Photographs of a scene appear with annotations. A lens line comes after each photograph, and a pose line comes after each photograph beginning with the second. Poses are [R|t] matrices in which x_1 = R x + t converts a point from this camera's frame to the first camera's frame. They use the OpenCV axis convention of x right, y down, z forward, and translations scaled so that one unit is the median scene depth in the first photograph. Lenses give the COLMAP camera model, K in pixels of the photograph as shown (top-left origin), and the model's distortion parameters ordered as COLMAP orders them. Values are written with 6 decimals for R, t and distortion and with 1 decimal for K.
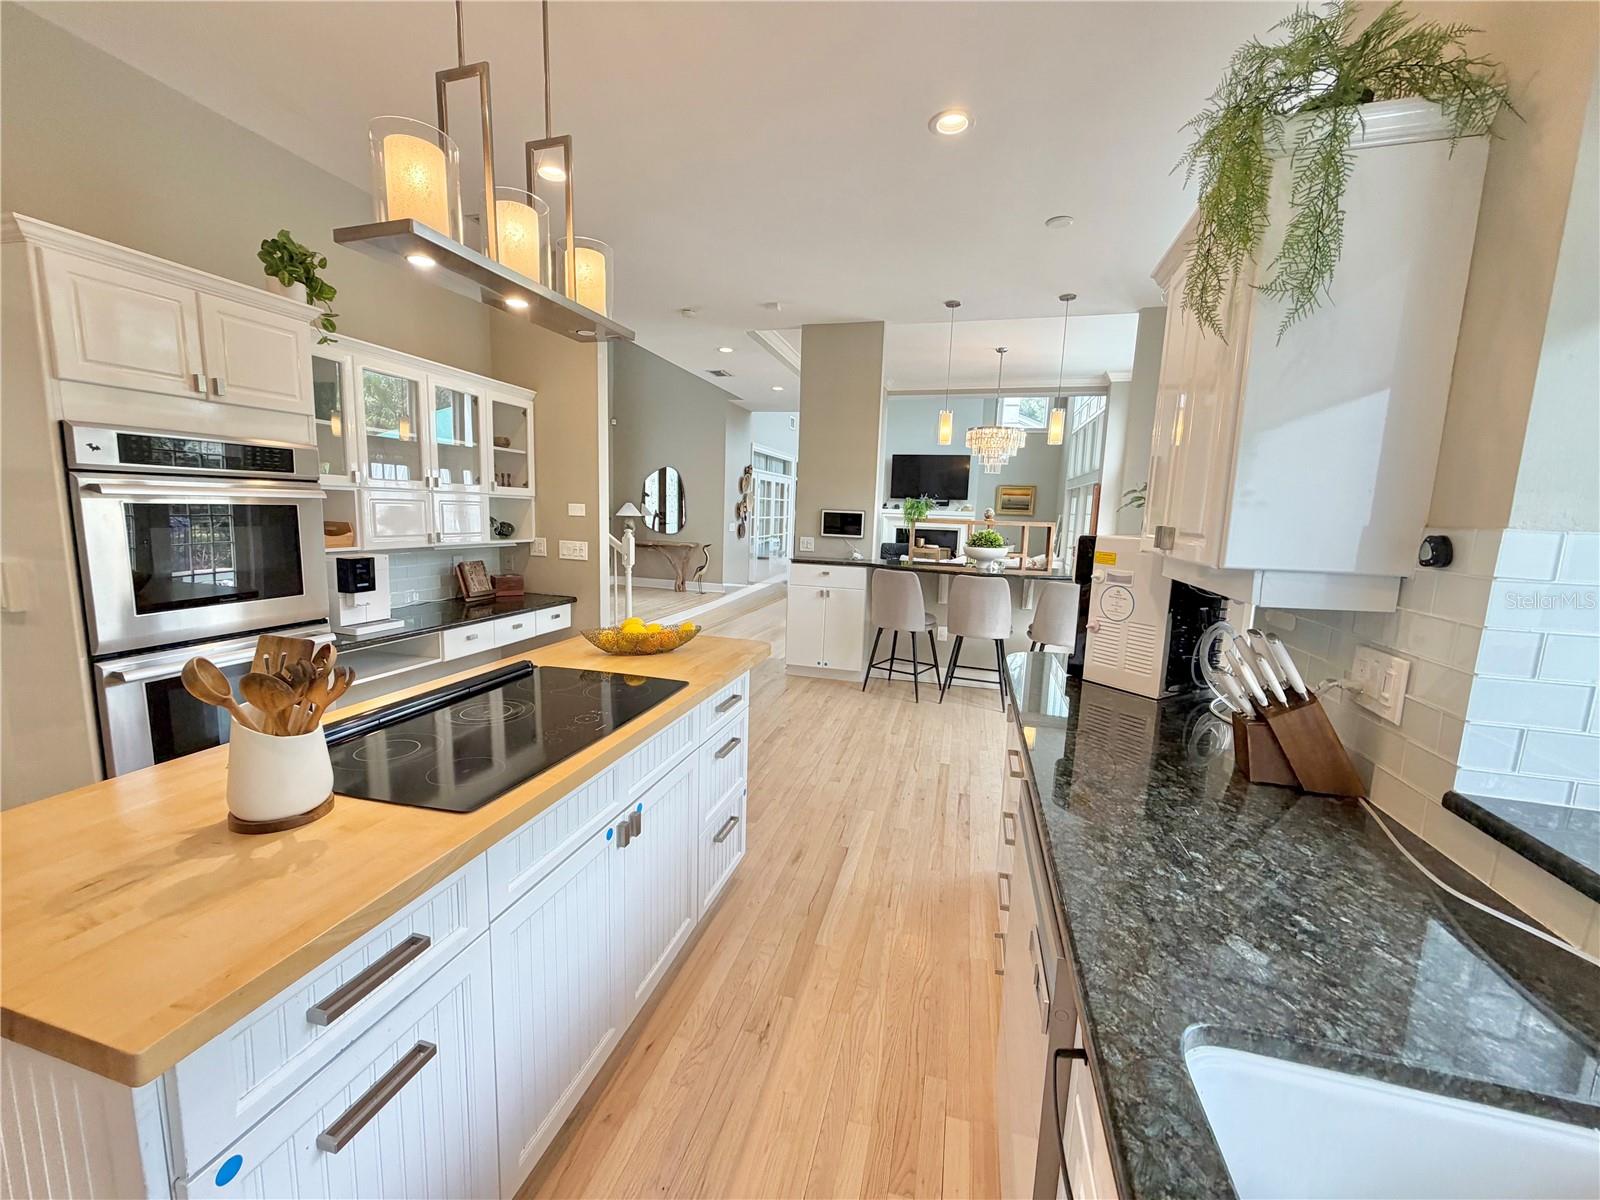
lens RADIAL K [[637.9, 0, 800.0], [0, 637.9, 600.0], [0, 0, 1]] dist [0.006509, 0.000013]
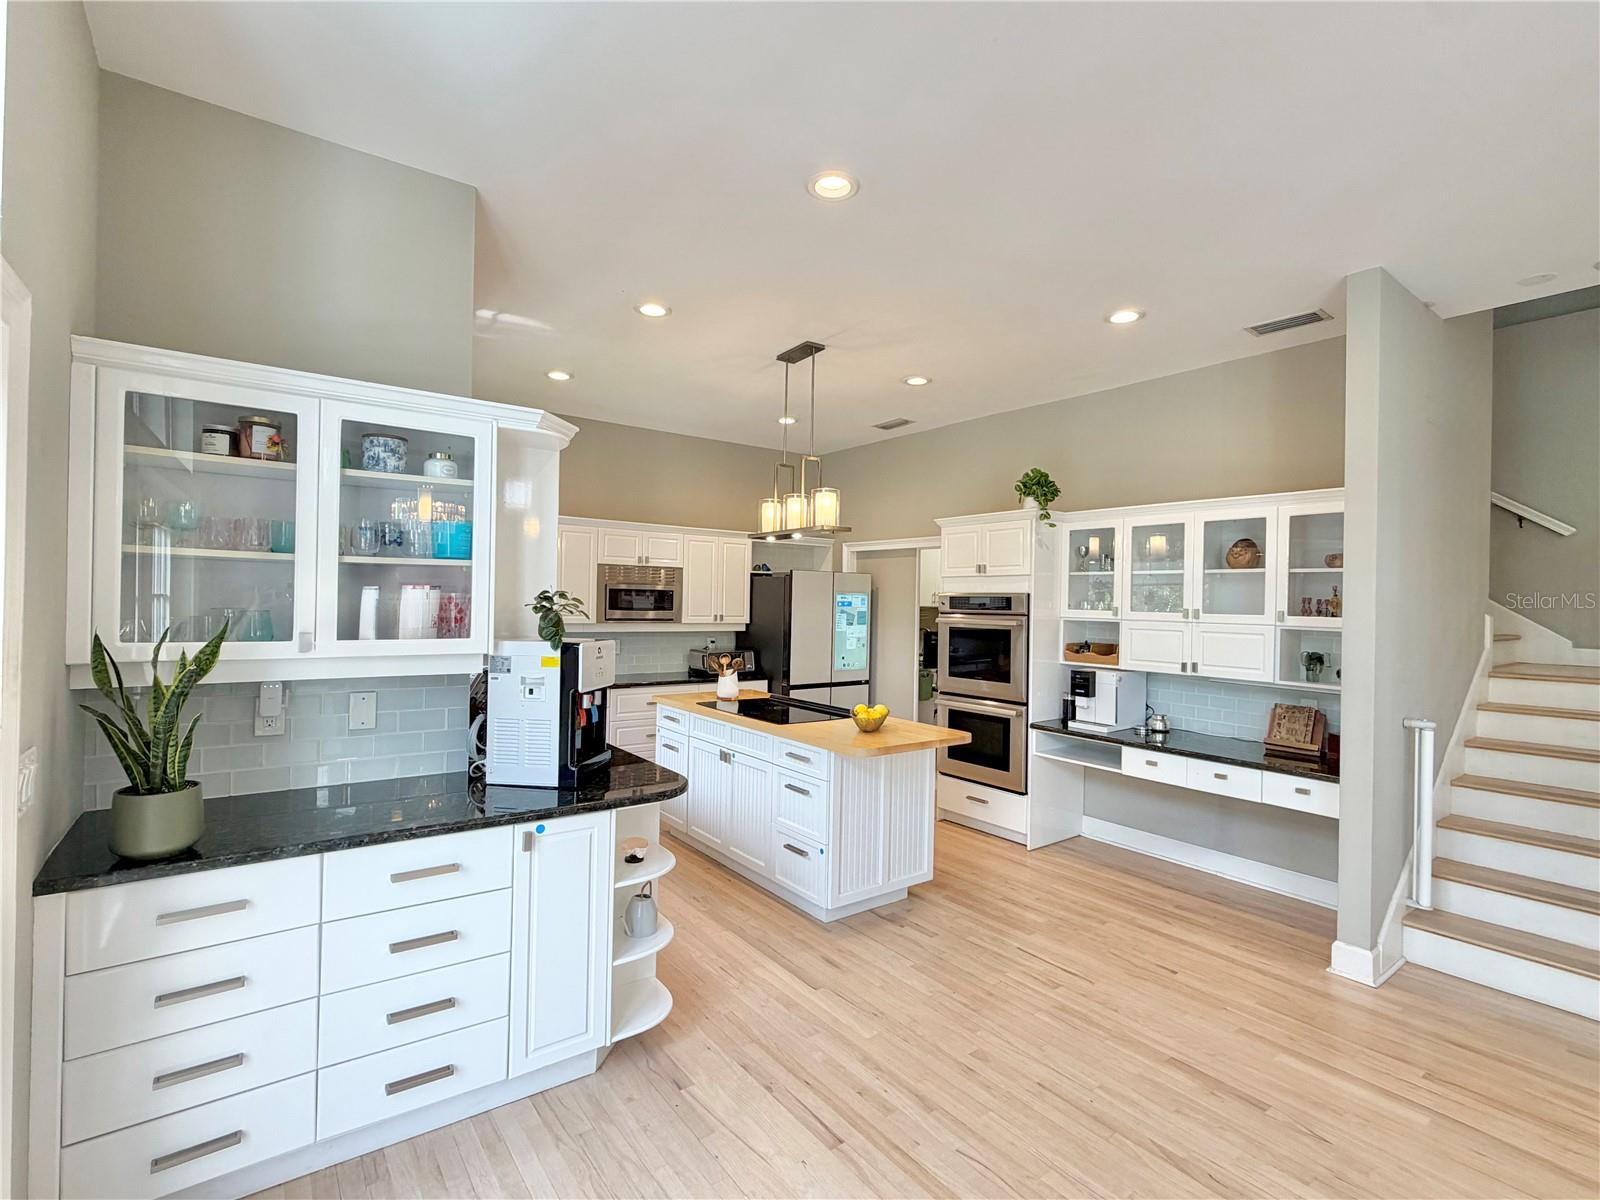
lens RADIAL K [[745.8, 0, 800.0], [0, 745.8, 600.0], [0, 0, 1]] dist [-0.001393, 0.000135]
pose [[-0.619299, -0.047958, -0.783689, 0.962180], [-0.151221, 0.986731, 0.059117, -0.226769], [0.770455, 0.155121, -0.618333, 1.564014]]
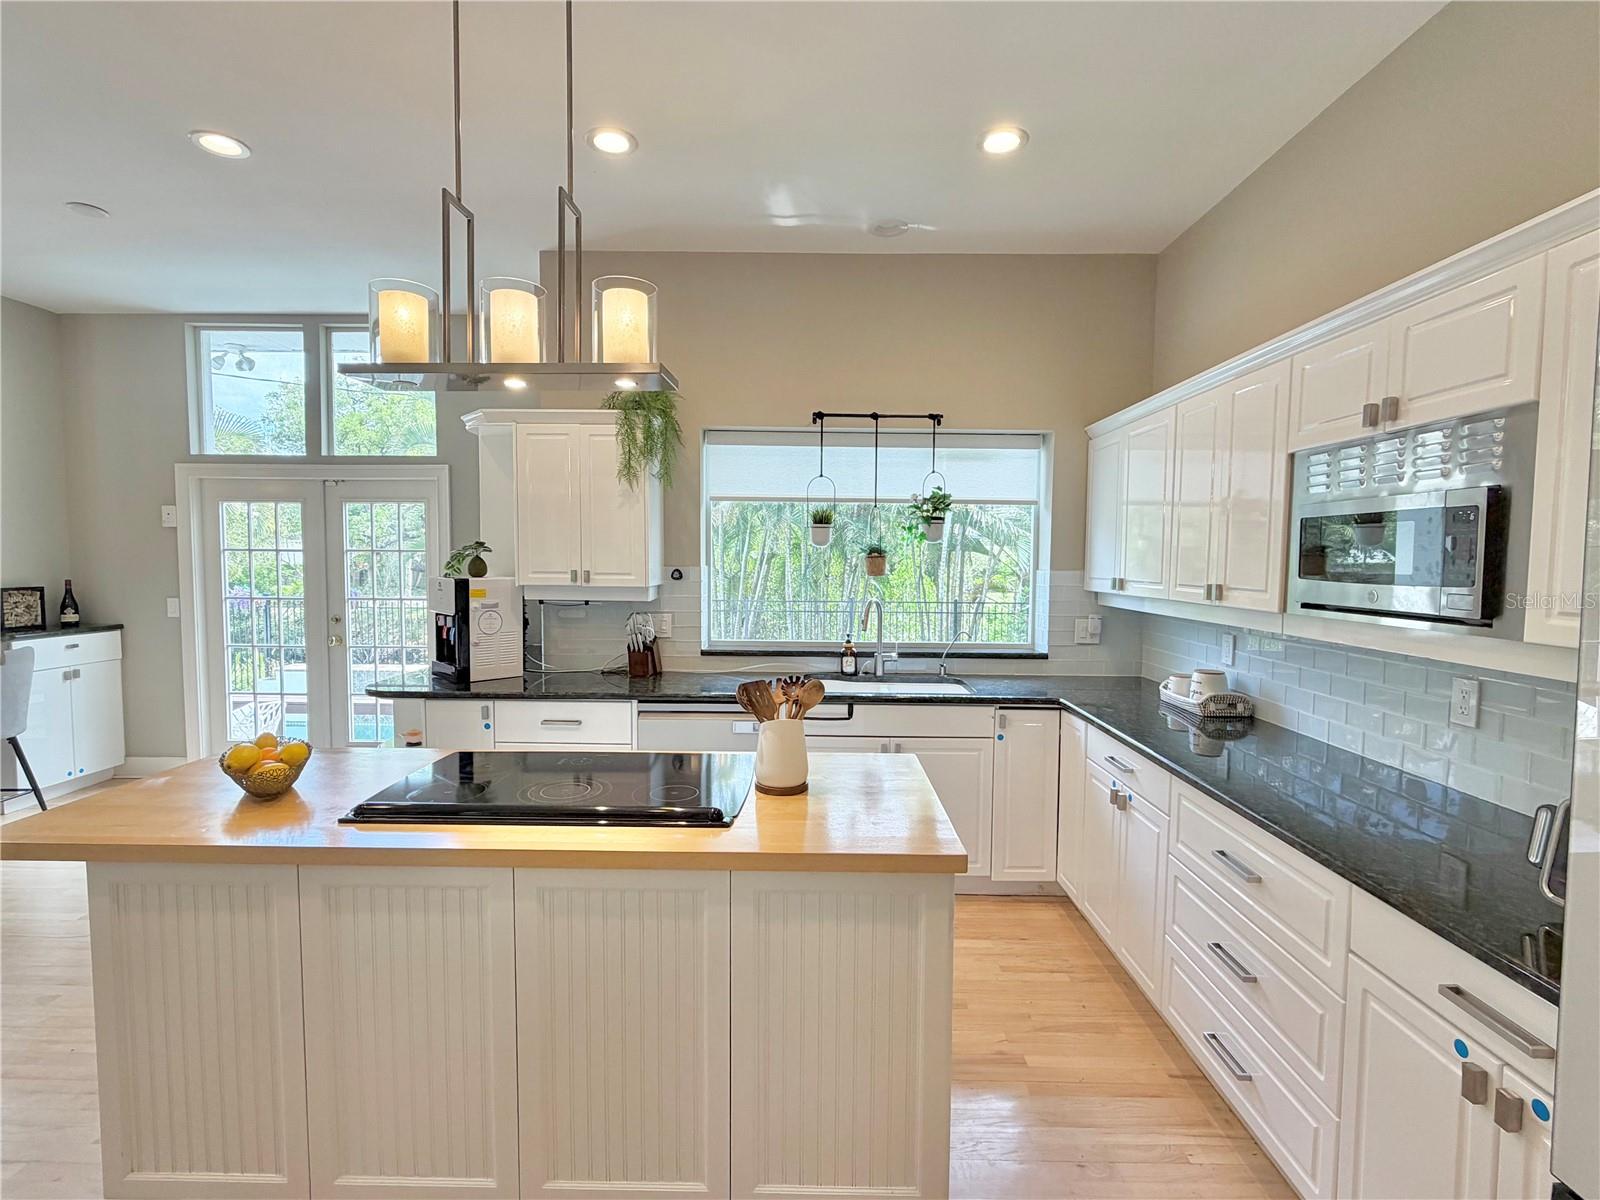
lens RADIAL K [[745.8, 0, 800.0], [0, 745.8, 600.0], [0, 0, 1]] dist [-0.001393, 0.000135]
pose [[-0.245644, -0.091227, 0.965058, -0.981110], [0.122749, 0.984620, 0.124320, -0.126223], [-0.961557, 0.148998, -0.230668, 0.506133]]
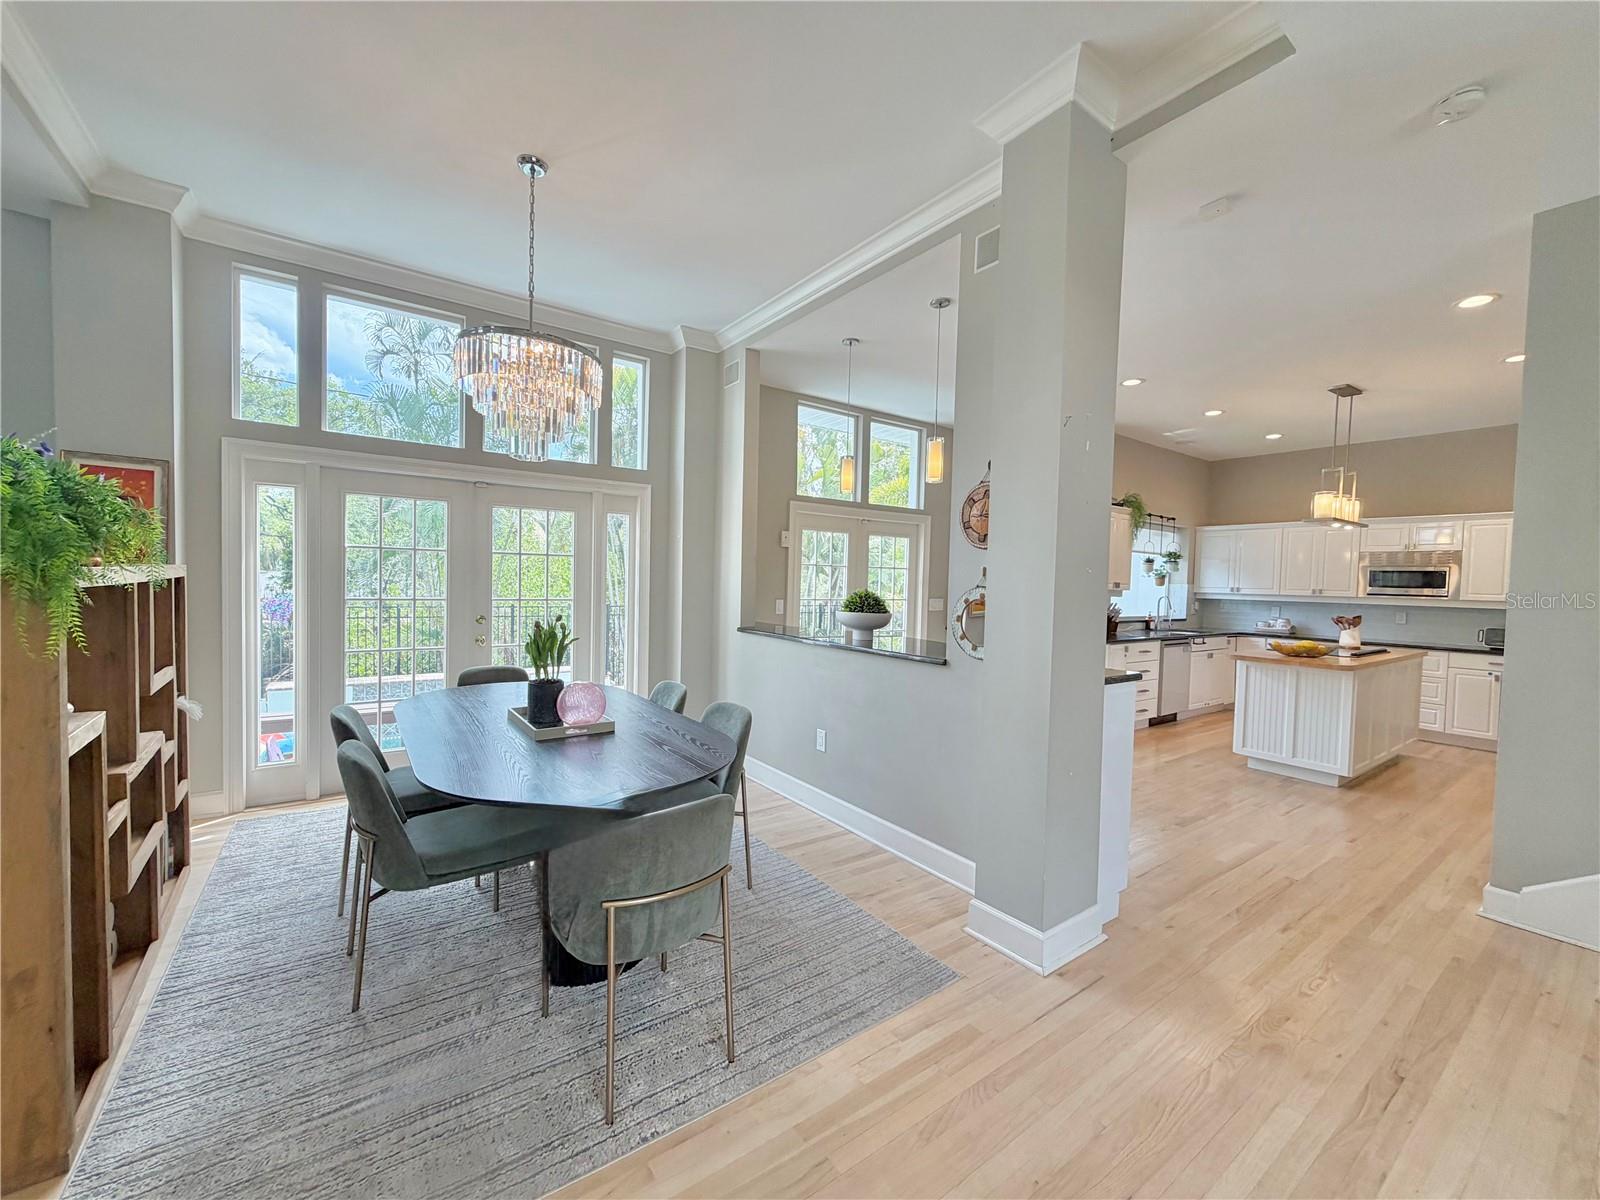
lens RADIAL K [[637.9, 0, 800.0], [0, 637.9, 600.0], [0, 0, 1]] dist [0.006509, 0.000013]
pose [[-0.771636, -0.075559, 0.631561, -0.246351], [0.039244, 0.985372, 0.165835, -0.424742], [-0.634853, 0.152749, -0.757383, 3.010823]]
